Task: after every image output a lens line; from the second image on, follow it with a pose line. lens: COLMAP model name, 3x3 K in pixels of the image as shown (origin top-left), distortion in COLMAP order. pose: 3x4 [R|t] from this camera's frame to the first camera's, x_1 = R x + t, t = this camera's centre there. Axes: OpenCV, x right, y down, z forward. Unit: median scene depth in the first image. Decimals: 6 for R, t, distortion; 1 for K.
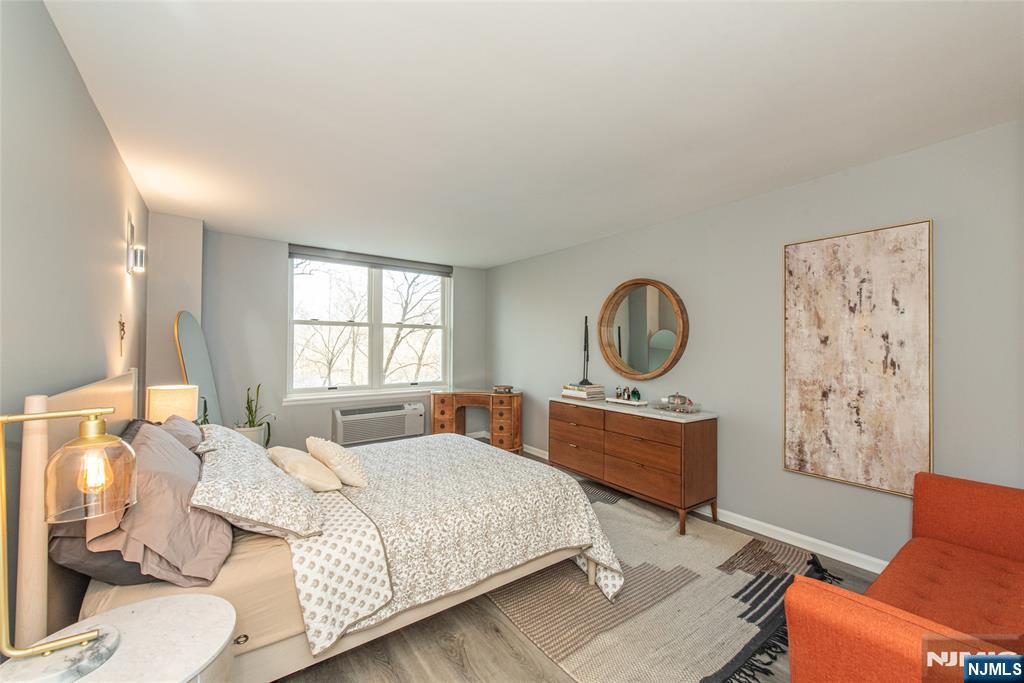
lens RADIAL K [[400.8, 0, 517.6], [0, 400.8, 342.5], [0, 0, 1]] dist [0.005412, -0.003071]
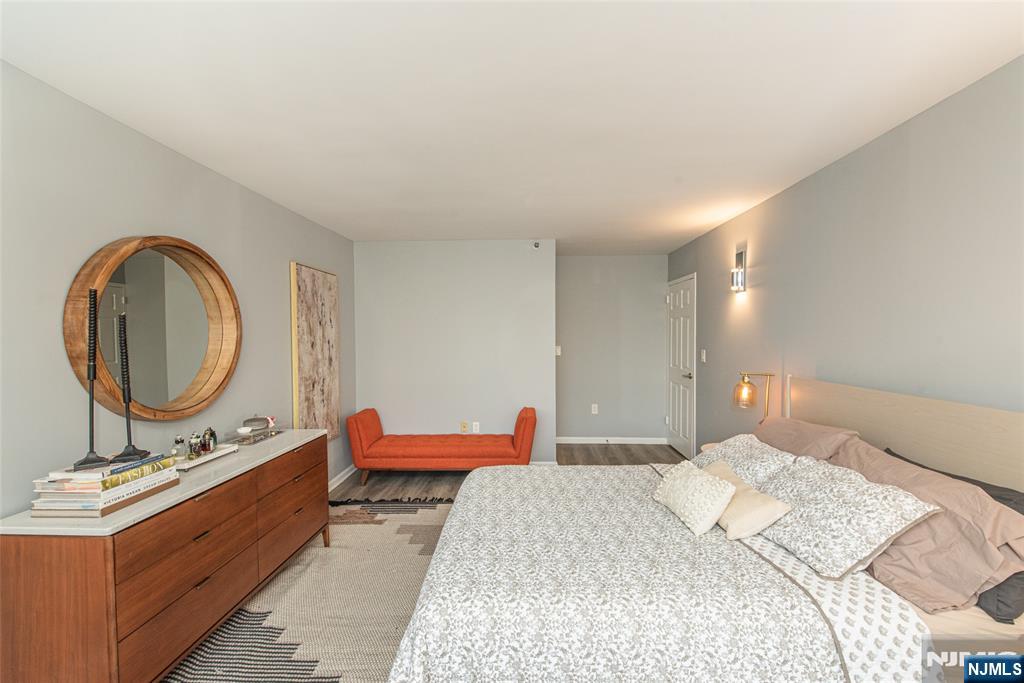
lens RADIAL K [[414.5, 0, 510.8], [0, 414.5, 341.2], [0, 0, 1]] dist [-0.001009, -0.001237]
pose [[-0.771794, -0.015787, 0.635677, -0.309764], [-0.010024, 0.999870, 0.012661, -0.020888], [-0.635794, 0.003399, -0.771852, 0.833906]]
